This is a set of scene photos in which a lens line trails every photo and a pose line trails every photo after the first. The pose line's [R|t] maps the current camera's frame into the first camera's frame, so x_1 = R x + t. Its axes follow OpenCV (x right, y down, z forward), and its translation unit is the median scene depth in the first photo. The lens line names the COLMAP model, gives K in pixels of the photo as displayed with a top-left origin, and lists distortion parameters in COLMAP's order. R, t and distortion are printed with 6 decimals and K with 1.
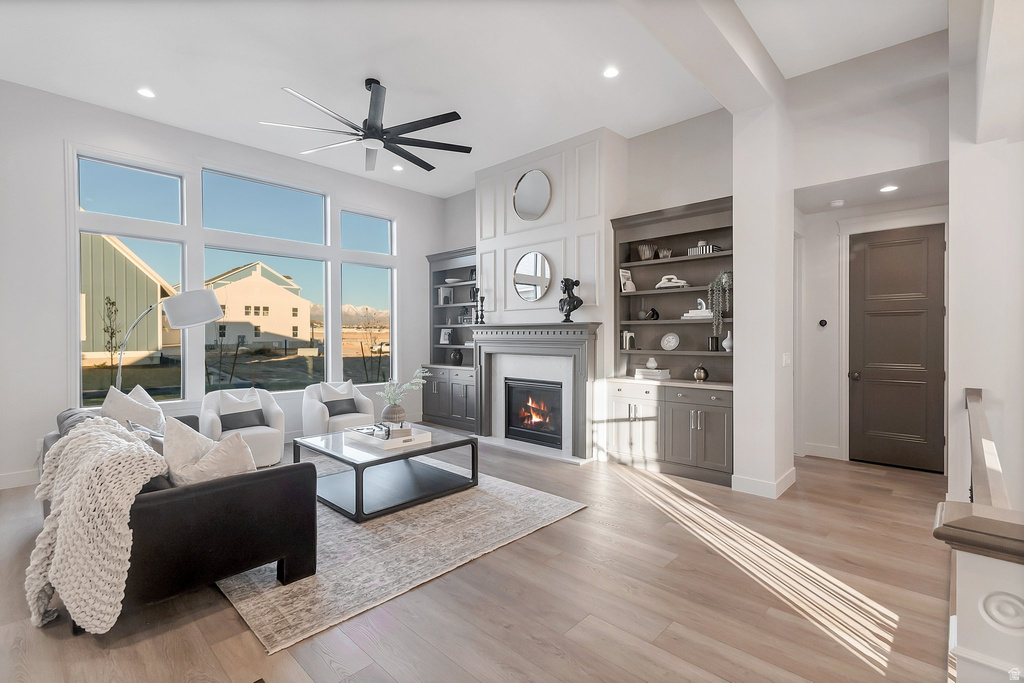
lens RADIAL K [[469.5, 0, 517.6], [0, 469.5, 339.9], [0, 0, 1]] dist [0.005377, -0.002968]
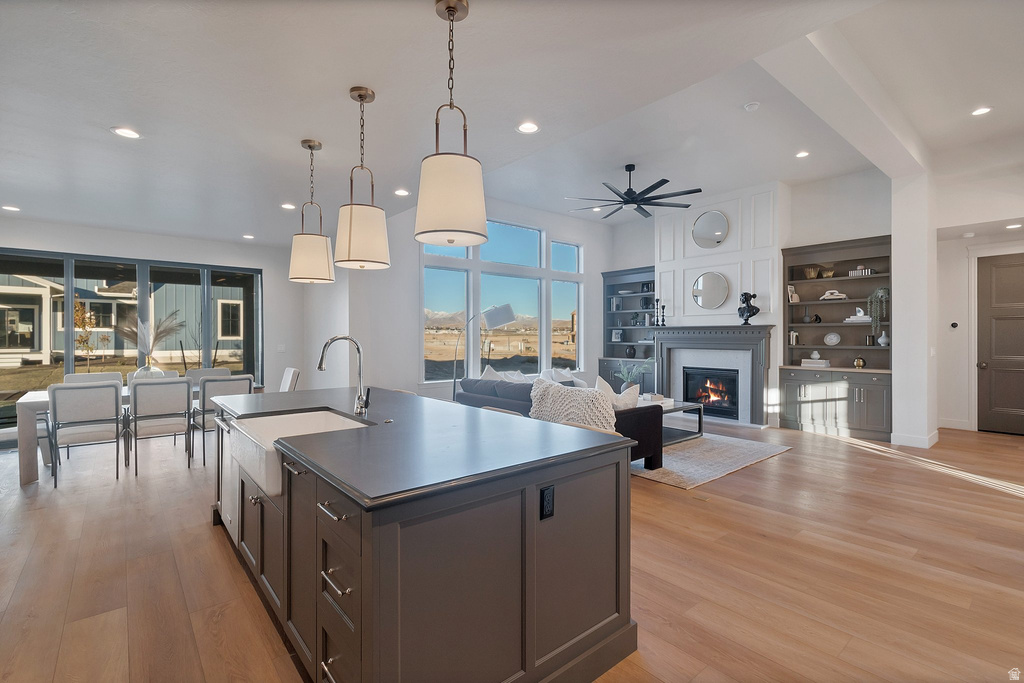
lens RADIAL K [[469.5, 0, 513.5], [0, 469.5, 339.3], [0, 0, 1]] dist [0.005377, -0.002968]
pose [[0.993095, 0.002622, -0.117285, -0.405480], [-0.003089, 0.999988, -0.003803, 0.011614], [0.117274, 0.004139, 0.993091, -0.431173]]
